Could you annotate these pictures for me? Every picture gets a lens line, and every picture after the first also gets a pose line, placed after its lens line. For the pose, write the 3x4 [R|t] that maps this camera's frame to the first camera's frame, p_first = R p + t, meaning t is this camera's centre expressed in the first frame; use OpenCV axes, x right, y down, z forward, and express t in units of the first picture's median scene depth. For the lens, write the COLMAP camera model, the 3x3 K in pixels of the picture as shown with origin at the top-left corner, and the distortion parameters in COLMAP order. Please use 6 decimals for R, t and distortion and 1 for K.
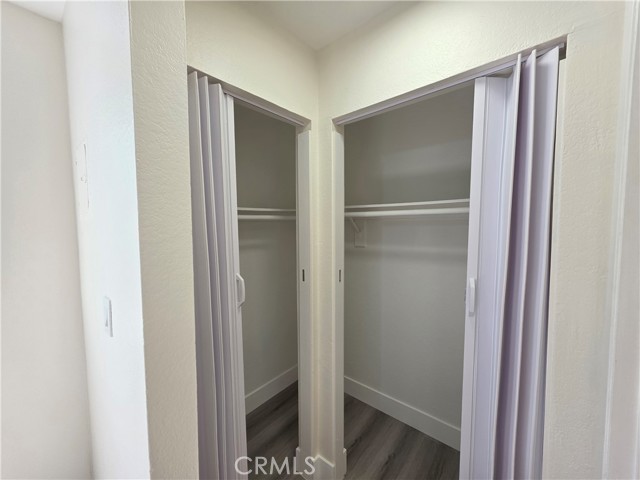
lens RADIAL K [[254.1, 0, 323.6], [0, 254.1, 239.5], [0, 0, 1]] dist [0.002239, 0.000126]
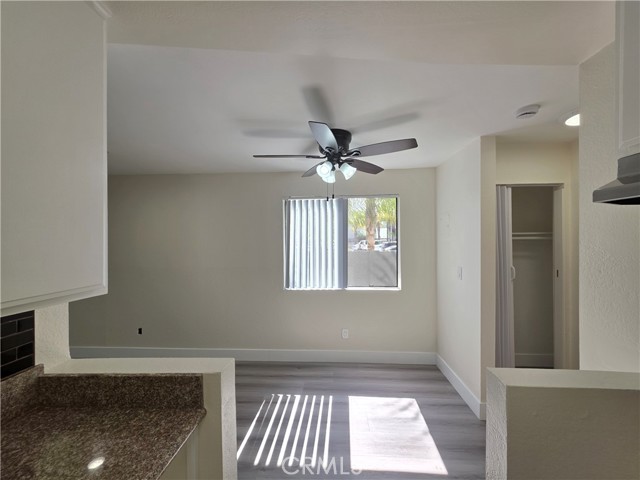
lens RADIAL K [[254.1, 0, 323.6], [0, 254.1, 239.5], [0, 0, 1]] dist [0.002239, 0.000126]
pose [[0.577298, 0.002184, -0.816531, 0.408579], [-0.052337, 0.998039, -0.034333, 0.059049], [0.814855, 0.062555, 0.576280, -1.263234]]
